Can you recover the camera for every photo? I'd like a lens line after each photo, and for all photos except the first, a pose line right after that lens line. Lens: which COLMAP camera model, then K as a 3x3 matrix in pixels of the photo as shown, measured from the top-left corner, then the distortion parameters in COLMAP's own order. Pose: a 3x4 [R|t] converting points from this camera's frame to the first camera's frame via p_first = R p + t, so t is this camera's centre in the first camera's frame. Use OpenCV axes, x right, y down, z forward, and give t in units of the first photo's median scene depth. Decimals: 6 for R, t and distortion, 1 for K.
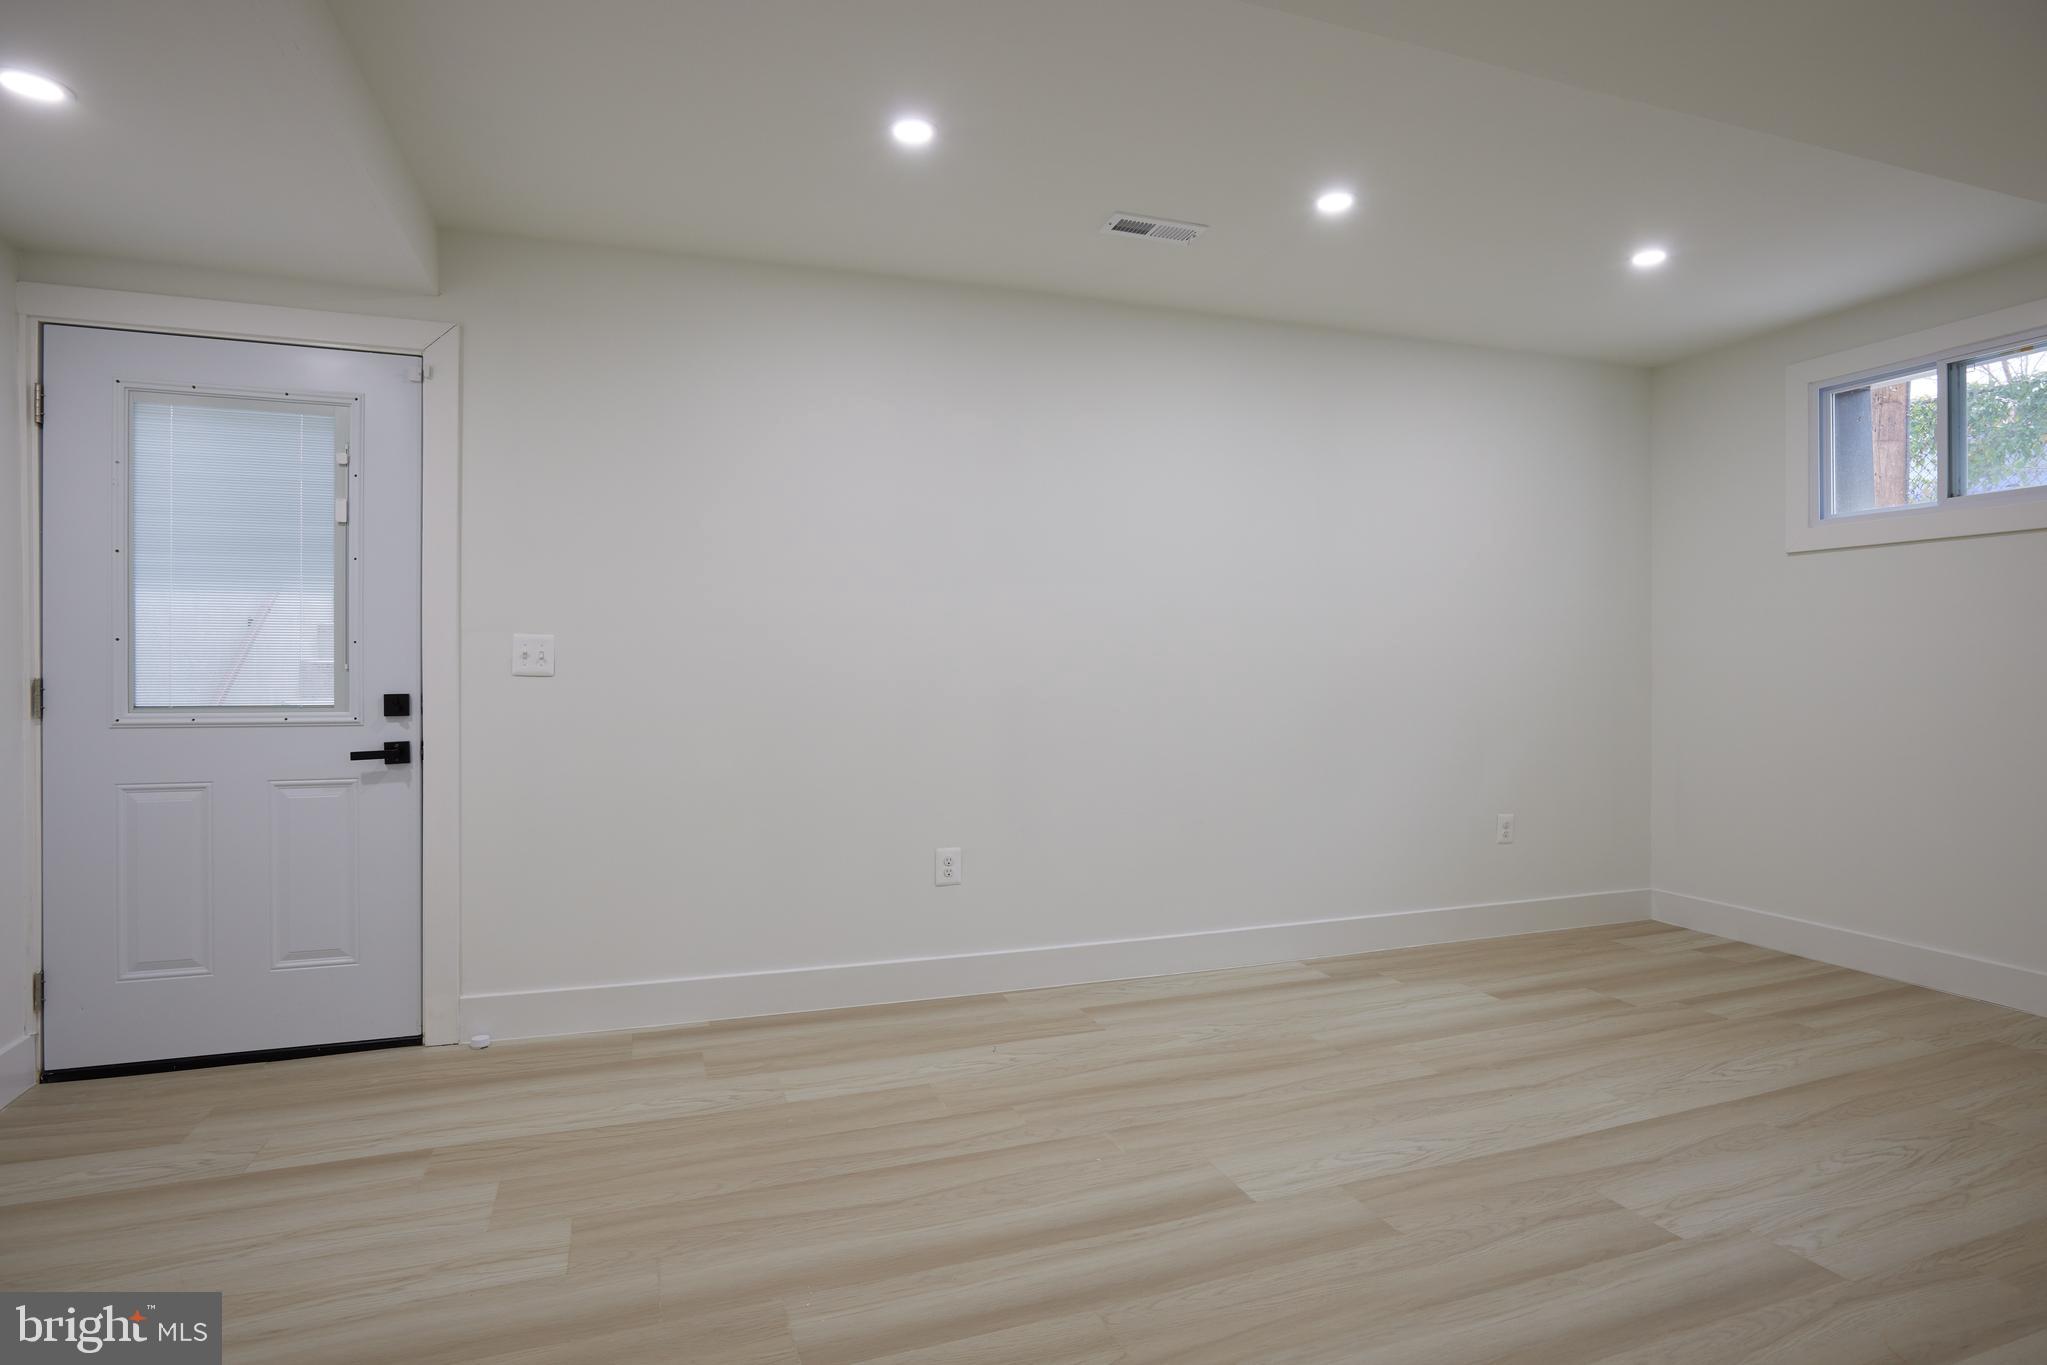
lens RADIAL K [[1052.7, 0, 1041.3], [0, 1052.7, 673.6], [0, 0, 1]] dist [0.000367, 0.000162]
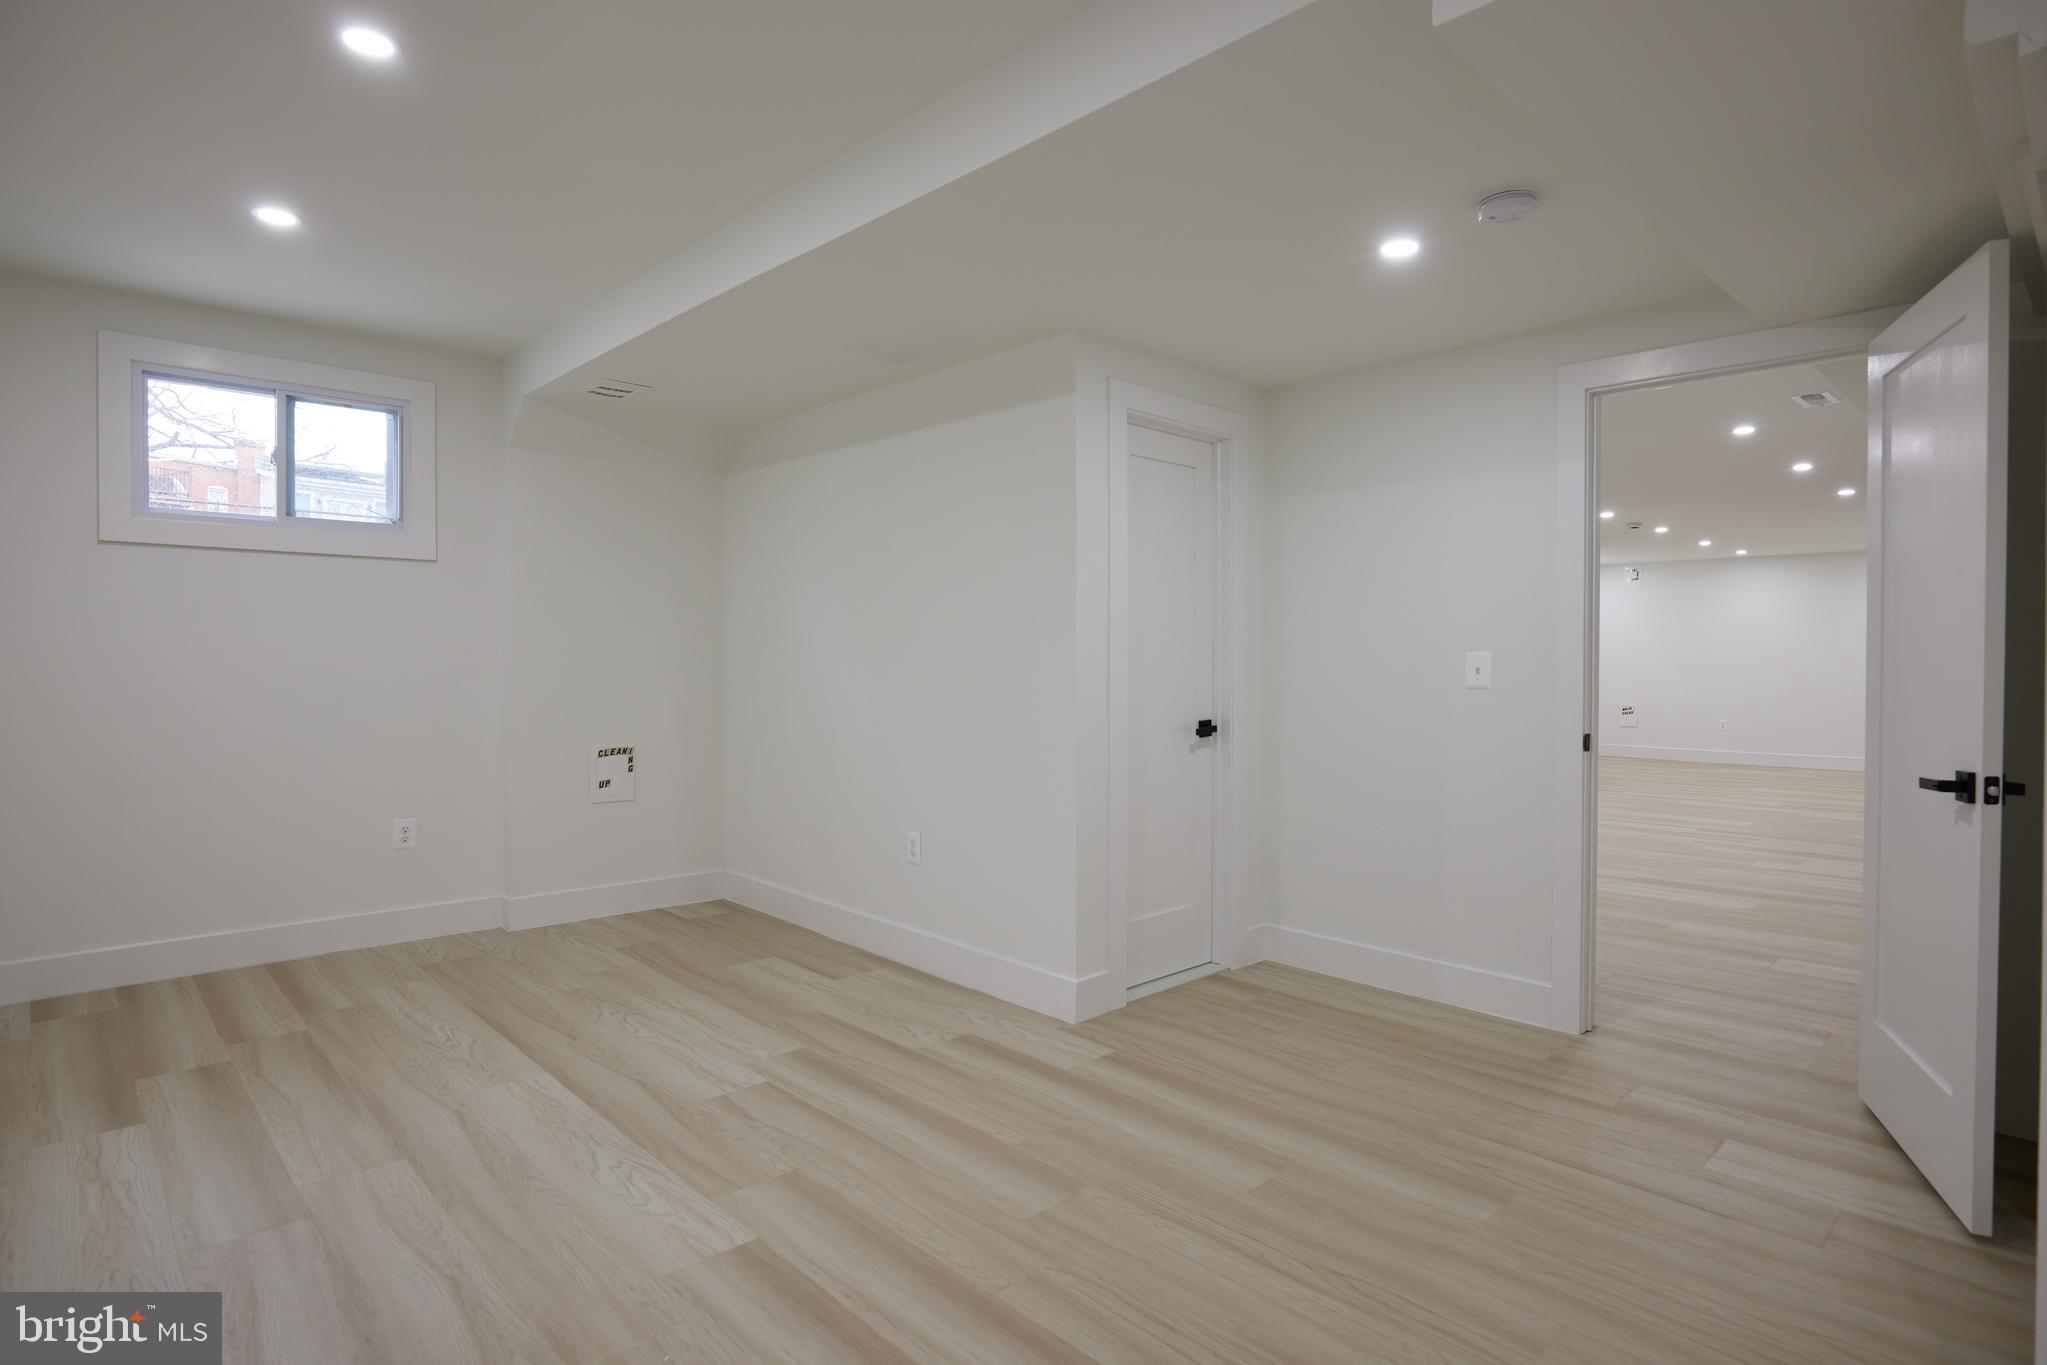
lens RADIAL K [[1052.7, 0, 1041.9], [0, 1052.7, 683.2], [0, 0, 1]] dist [0.000367, 0.000162]
pose [[-0.389242, -0.012041, 0.921057, -0.681782], [-0.000210, 0.999916, 0.012984, -0.007406], [-0.921136, 0.004861, -0.389211, 1.013402]]
